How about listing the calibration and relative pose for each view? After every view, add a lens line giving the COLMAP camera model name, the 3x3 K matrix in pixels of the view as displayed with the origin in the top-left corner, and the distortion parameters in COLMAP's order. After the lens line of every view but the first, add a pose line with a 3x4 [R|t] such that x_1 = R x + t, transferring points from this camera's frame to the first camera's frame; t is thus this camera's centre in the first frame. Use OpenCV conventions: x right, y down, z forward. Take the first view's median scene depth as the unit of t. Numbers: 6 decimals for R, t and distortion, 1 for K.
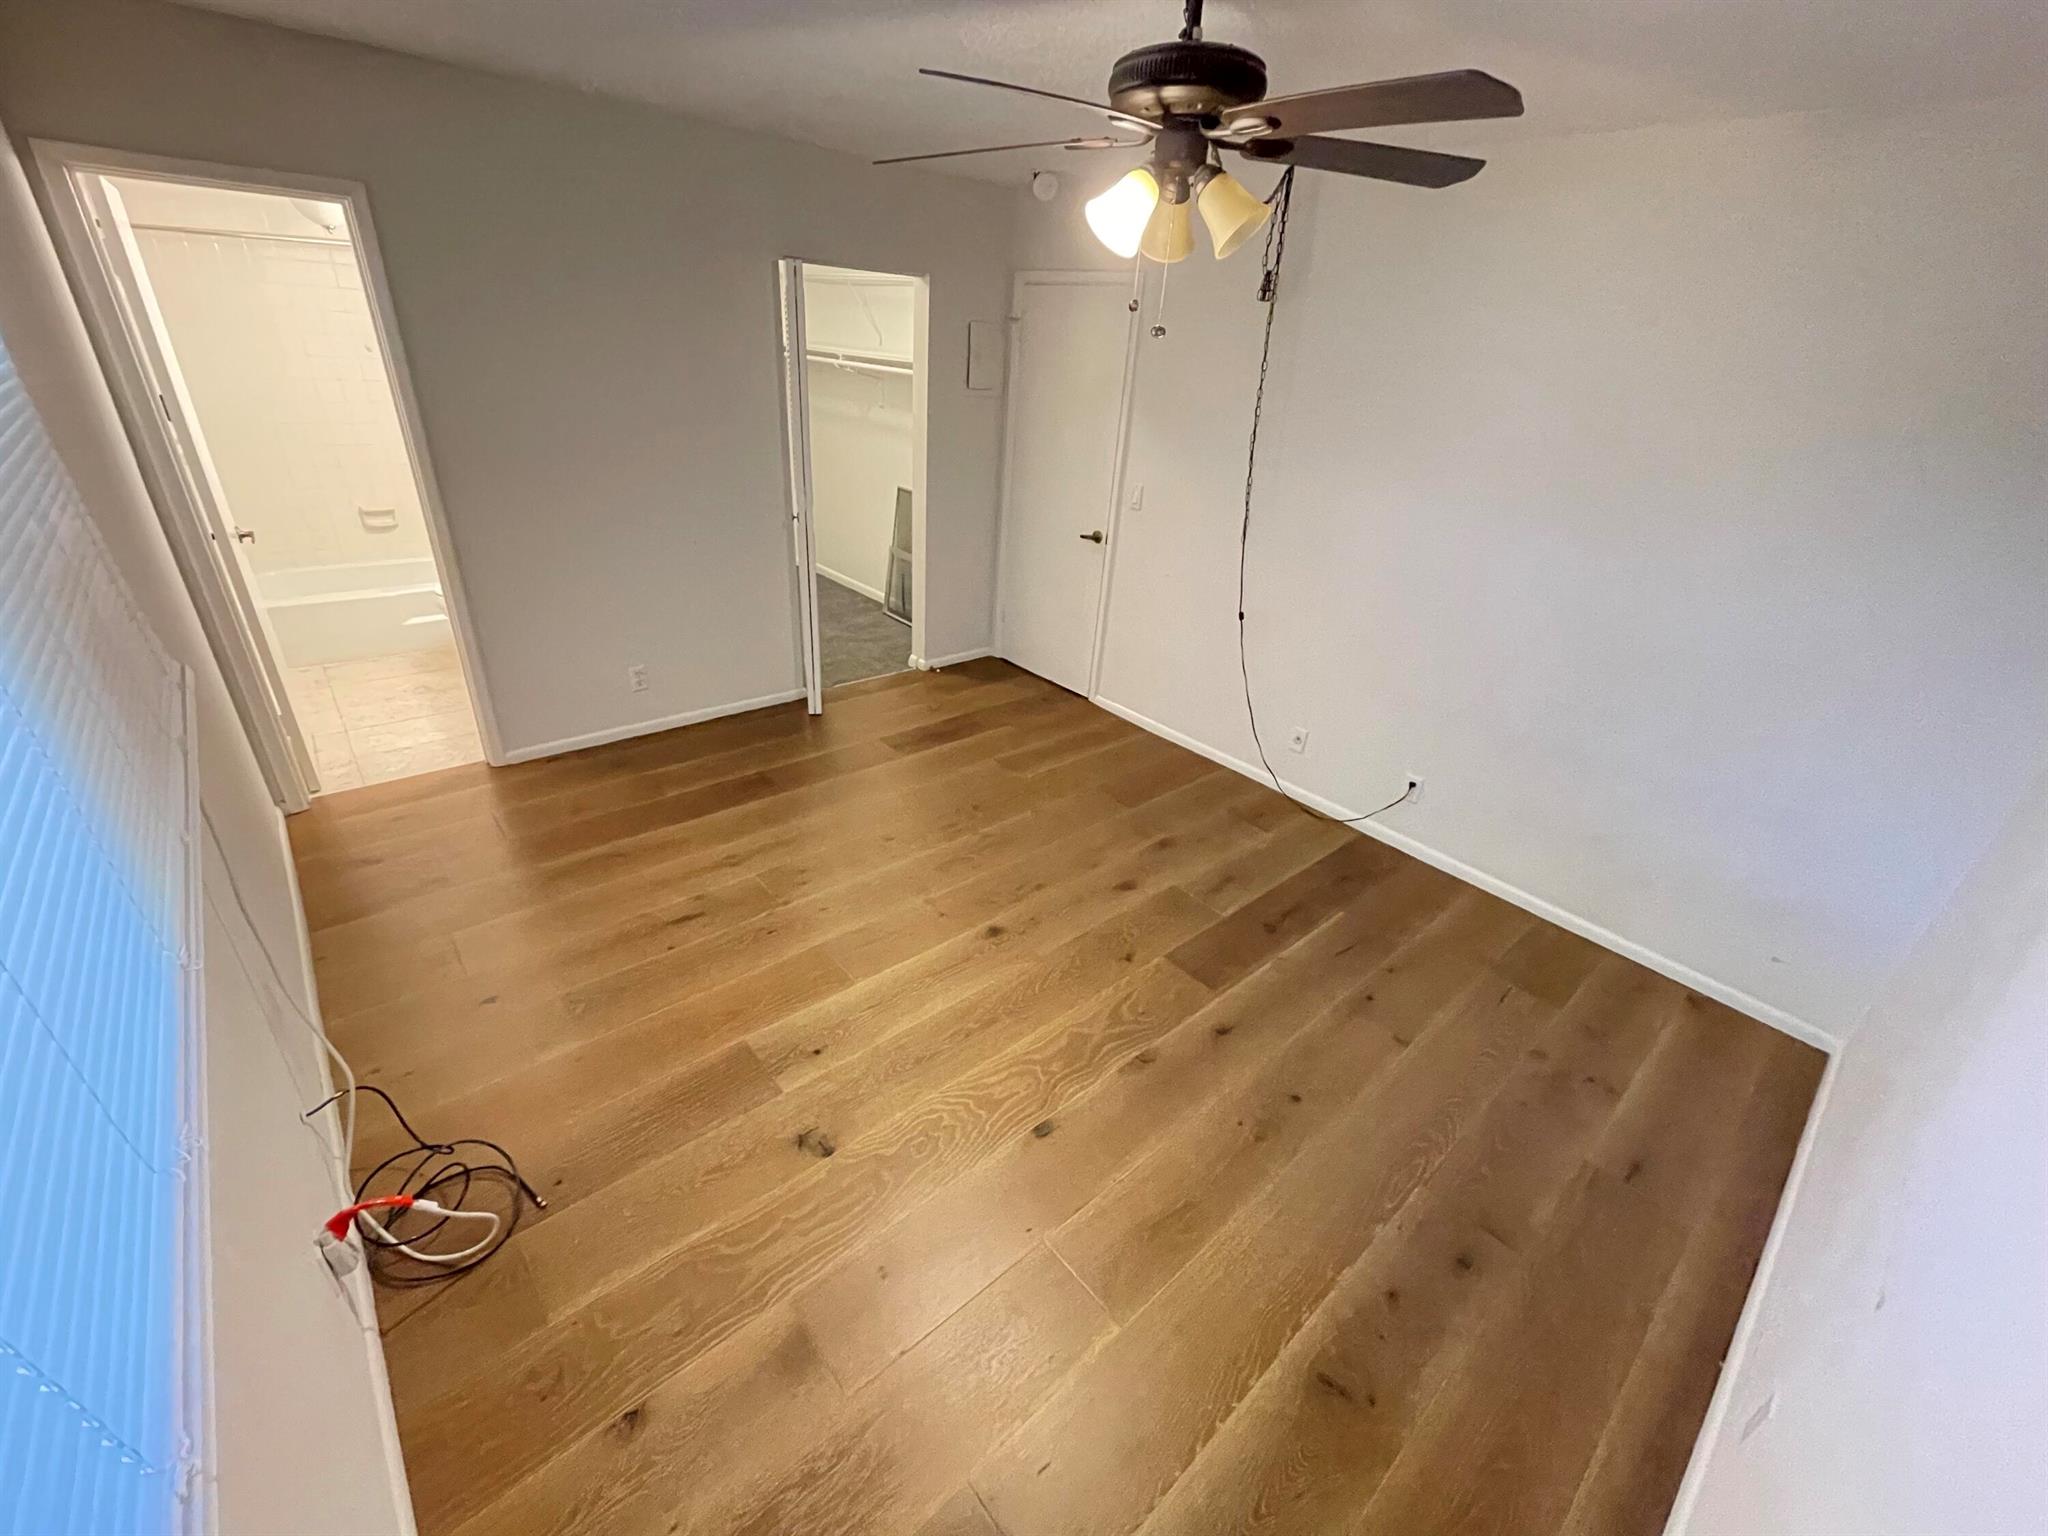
lens RADIAL K [[825.9, 0, 1026.2], [0, 825.9, 761.0], [0, 0, 1]] dist [0.000714, 0.000123]
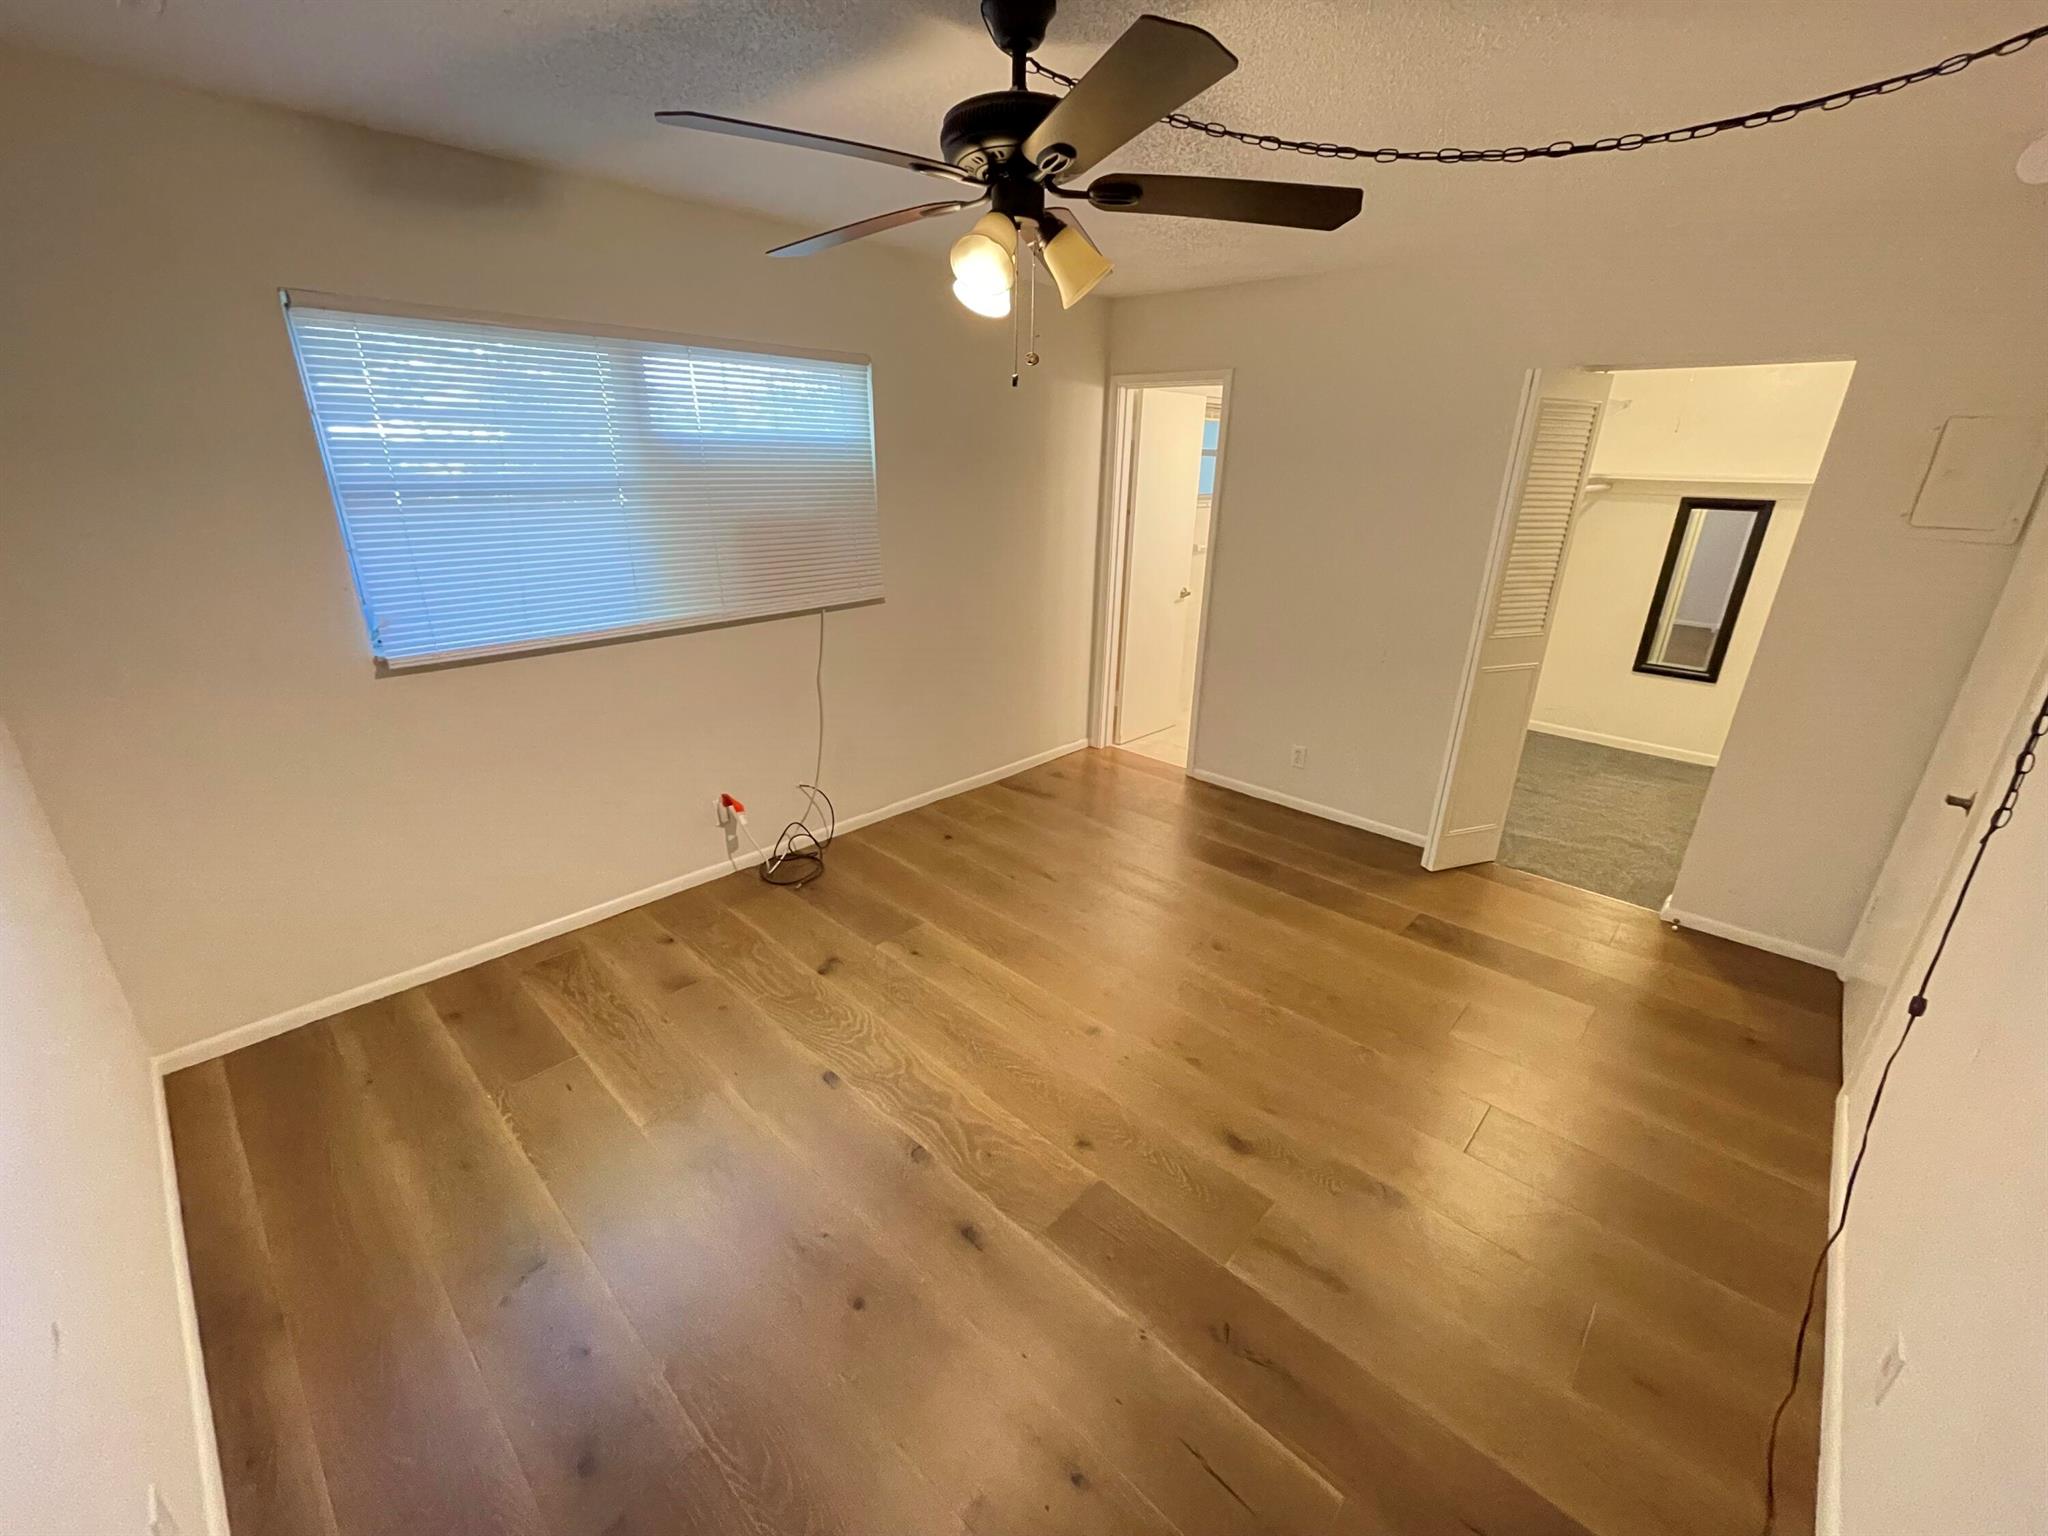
lens RADIAL K [[829.3, 0, 1024.0], [0, 829.3, 768.0], [0, 0, 1]] dist [0.000933, -0.000023]
pose [[0.098808, 0.285680, -0.953218, 0.739532], [-0.461257, 0.861933, 0.210509, -0.201749], [0.881748, 0.418879, 0.216938, 0.601812]]
